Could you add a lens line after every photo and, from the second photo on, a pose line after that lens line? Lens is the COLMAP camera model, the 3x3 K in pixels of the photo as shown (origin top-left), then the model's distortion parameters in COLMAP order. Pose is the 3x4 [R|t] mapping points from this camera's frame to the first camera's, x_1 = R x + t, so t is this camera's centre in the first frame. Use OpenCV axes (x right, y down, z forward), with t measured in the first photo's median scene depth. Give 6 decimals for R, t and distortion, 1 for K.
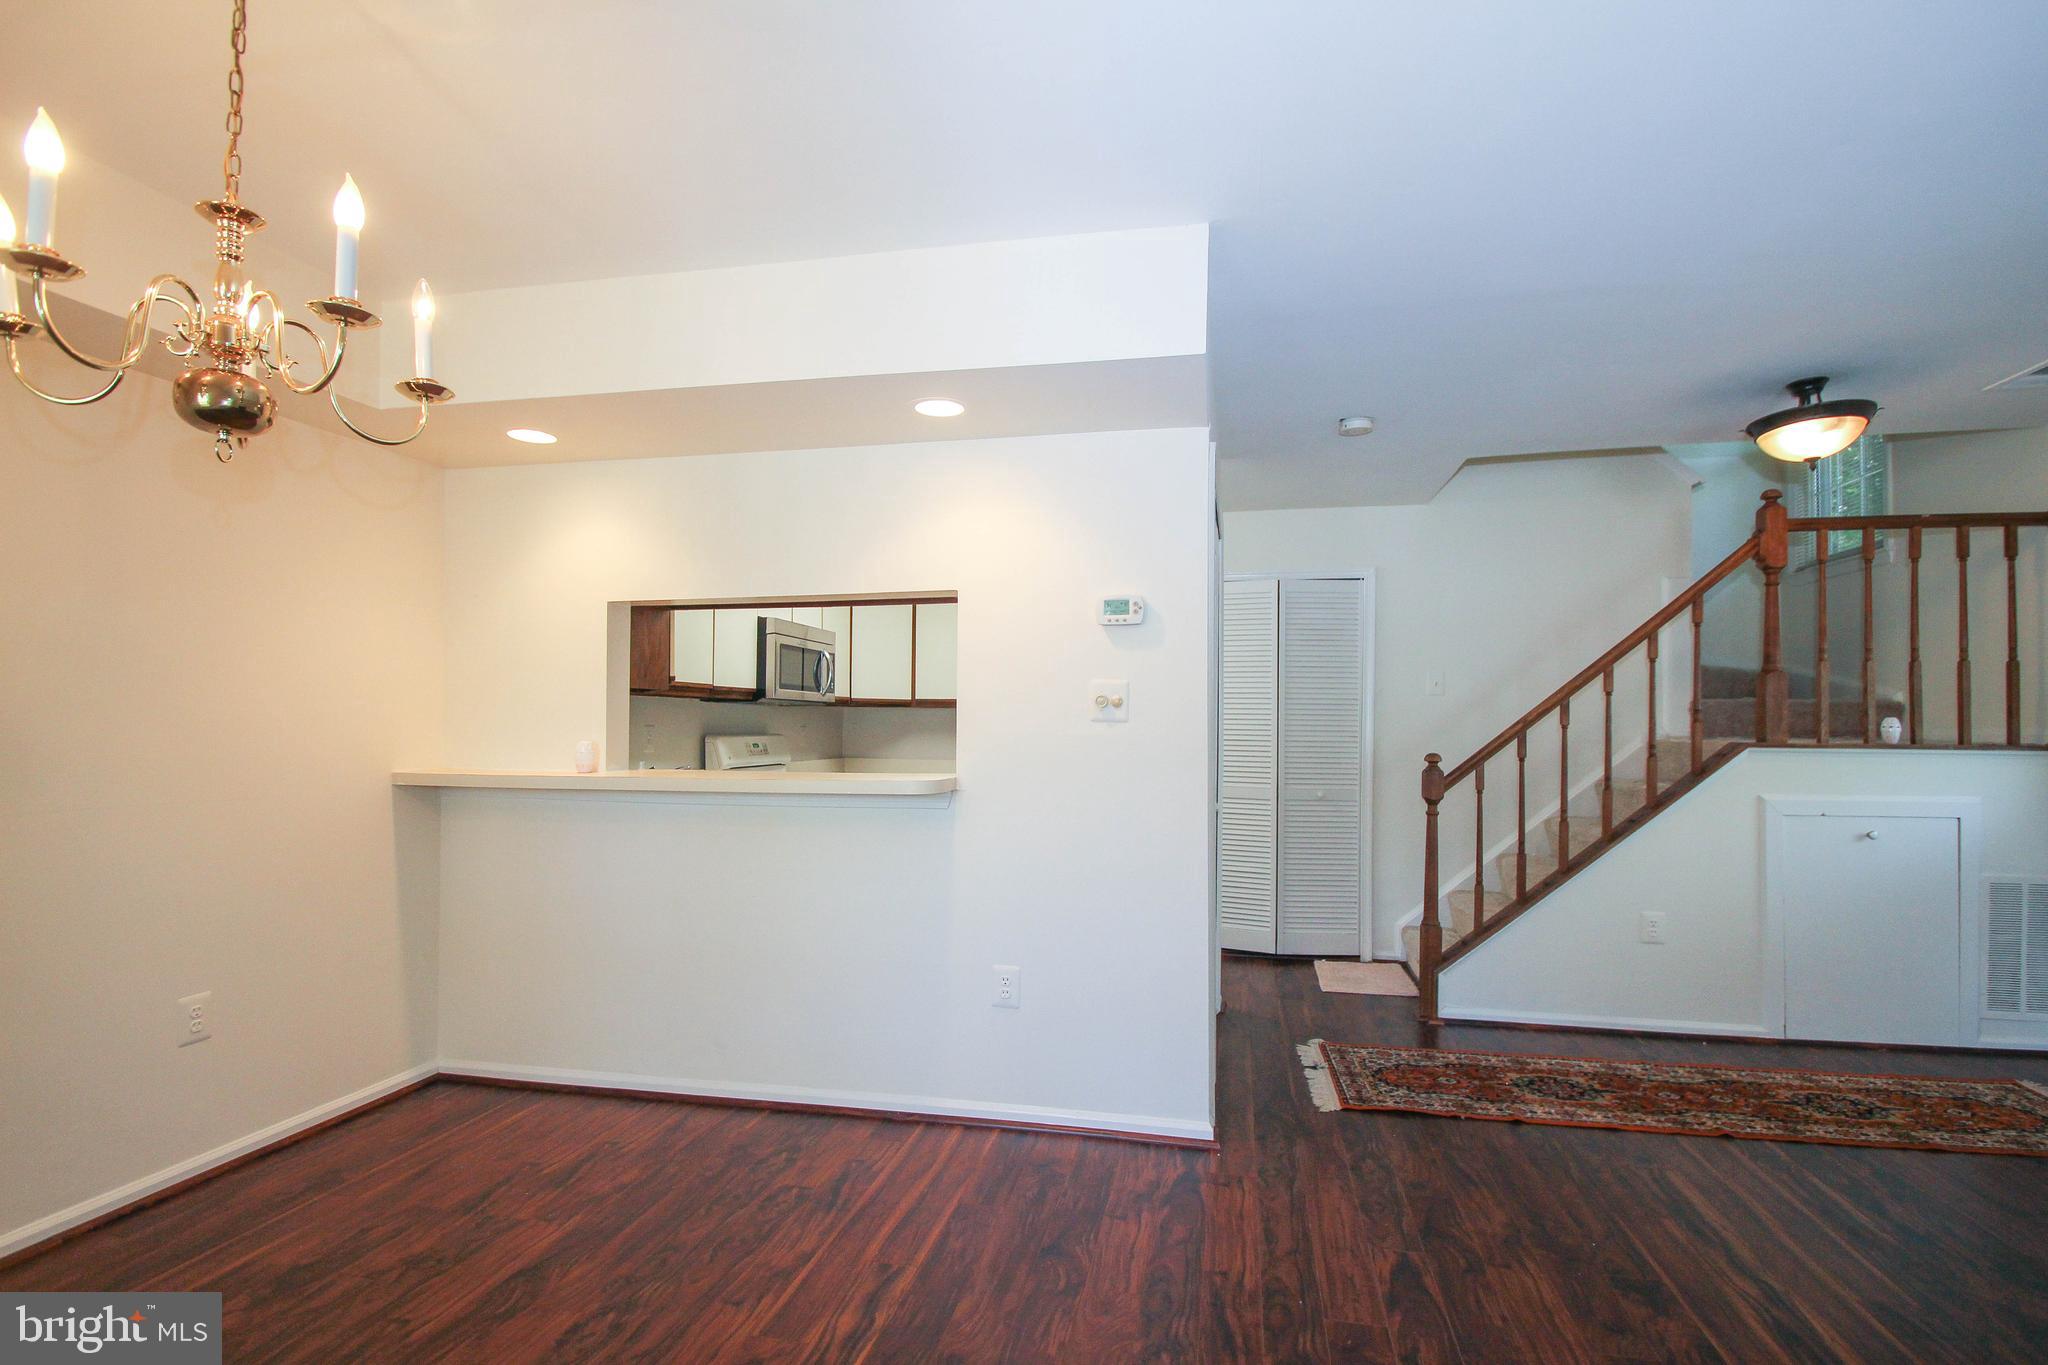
lens RADIAL K [[962.5, 0, 1031.3], [0, 962.5, 714.9], [0, 0, 1]] dist [0.017555, -0.019179]
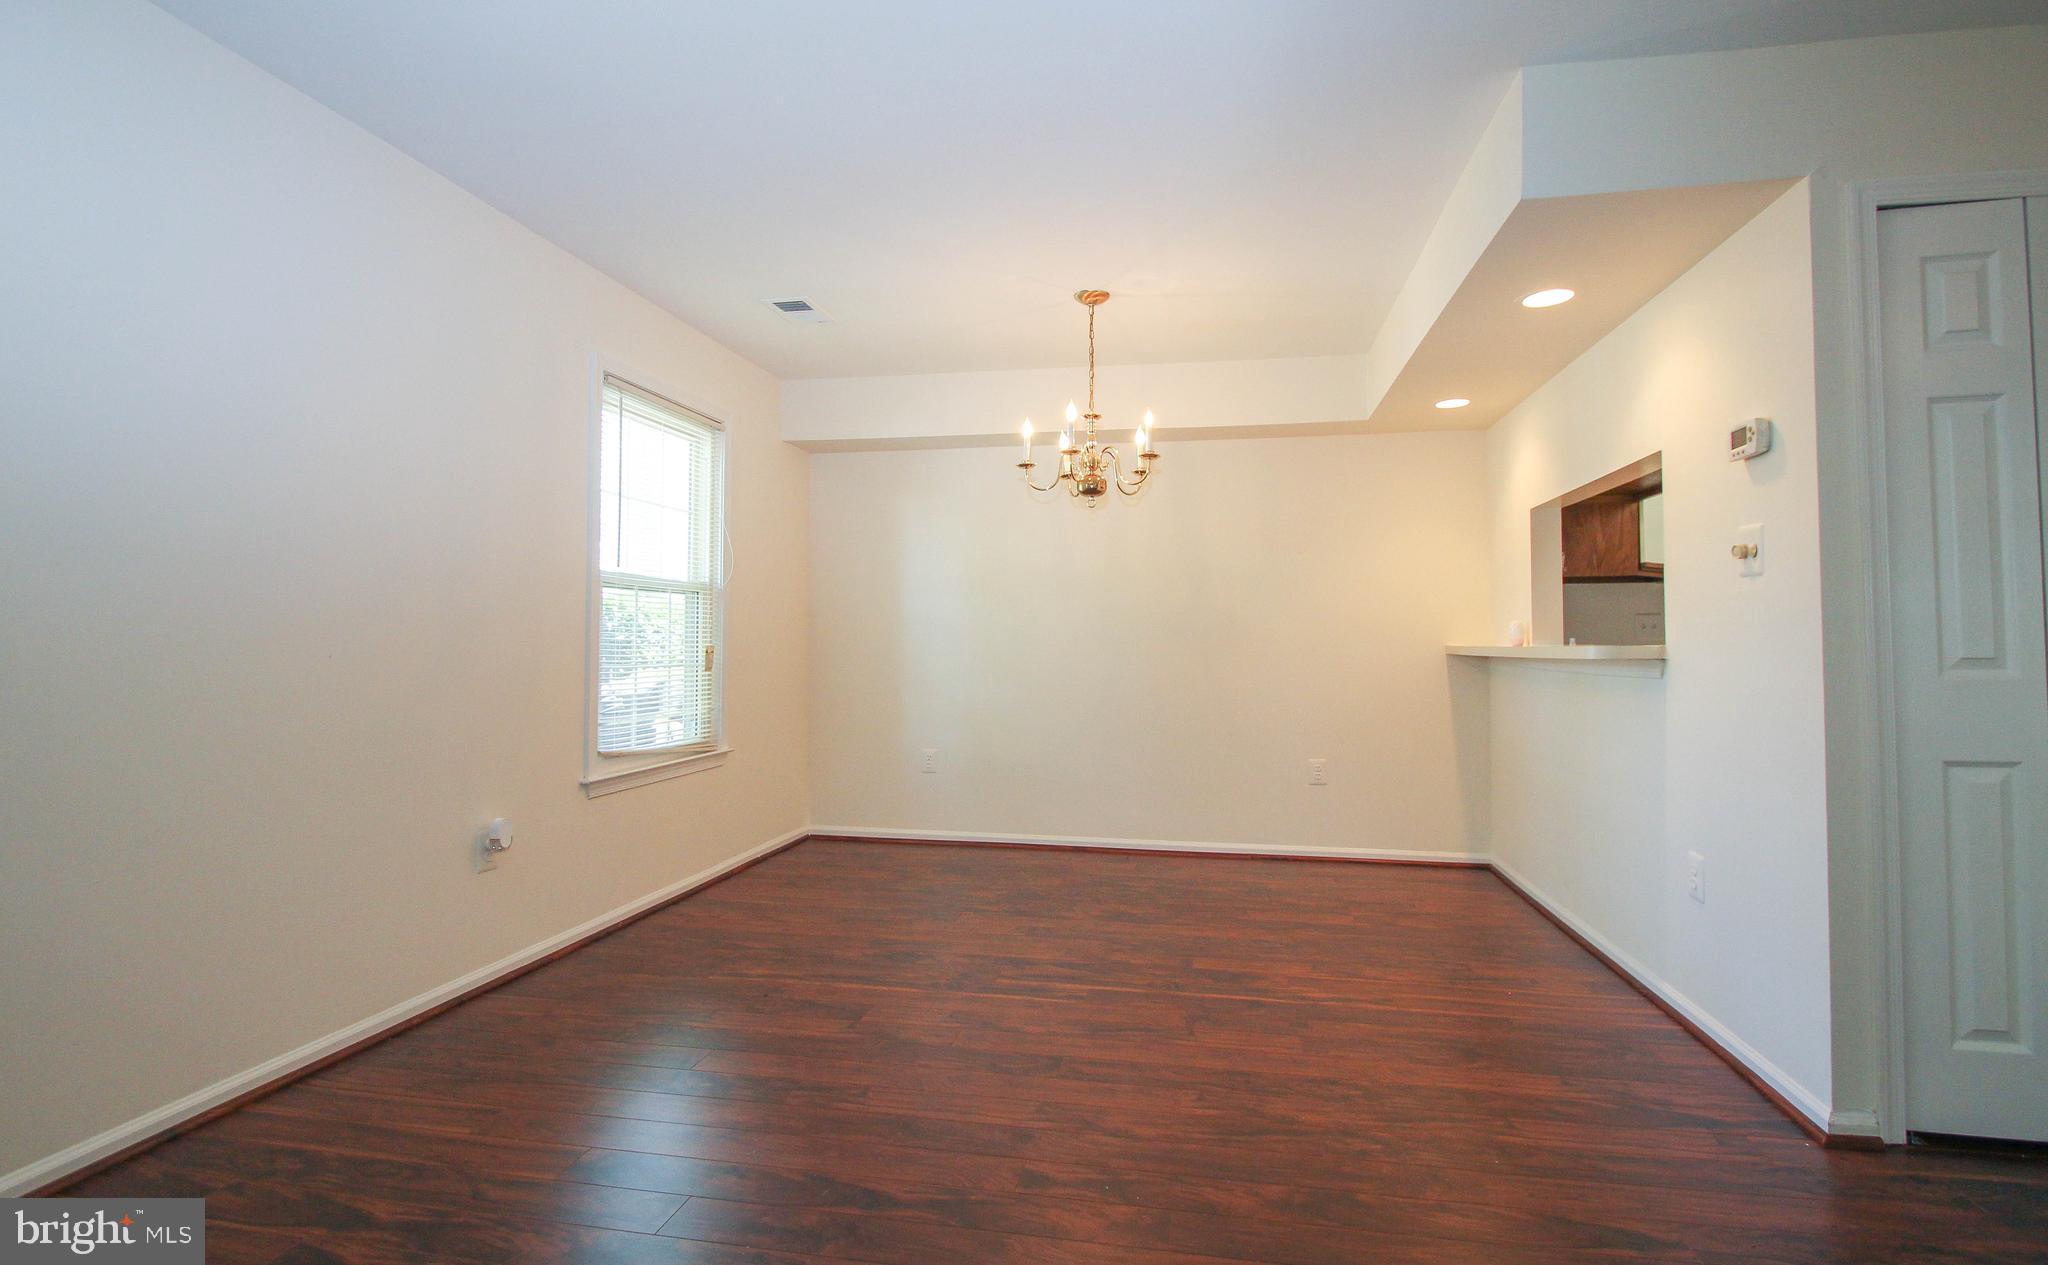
lens RADIAL K [[971.3, 0, 1024.0], [0, 971.3, 632.5], [0, 0, 1]] dist [-0.000019, 0.000014]
pose [[0.010744, -0.017574, -0.999788, 0.705443], [0.012550, 0.999769, -0.017439, 0.048312], [0.999864, -0.012360, 0.010963, 0.290047]]
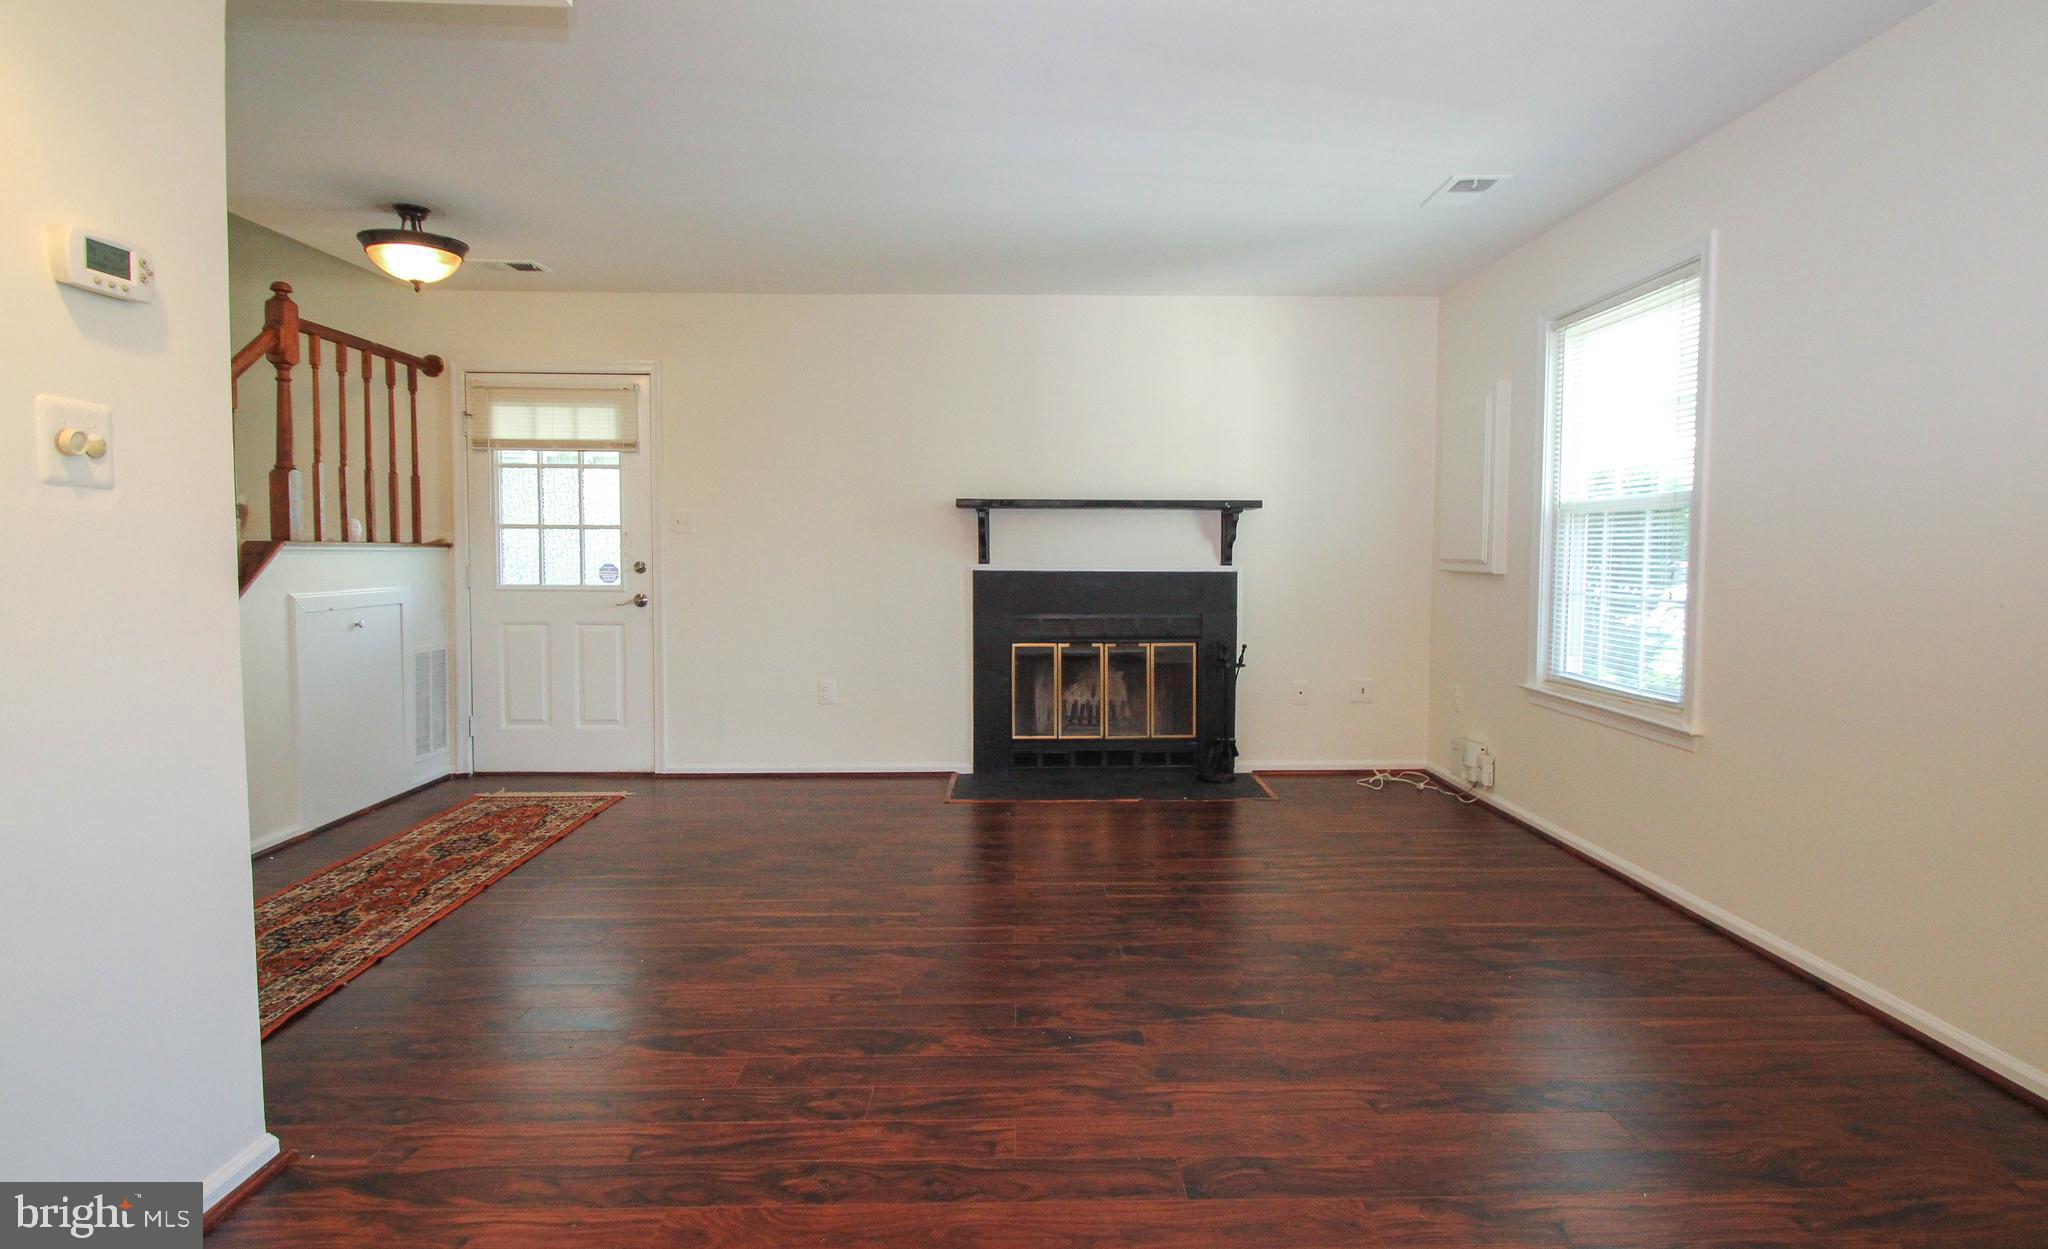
lens RADIAL K [[961.4, 0, 1061.5], [0, 961.4, 604.0], [0, 0, 1]] dist [0.000784, -0.000097]
pose [[-0.250019, -0.060273, 0.966363, -0.407968], [-0.017708, 0.998178, 0.057676, 0.023012], [-0.968079, -0.002692, -0.250631, 0.499407]]
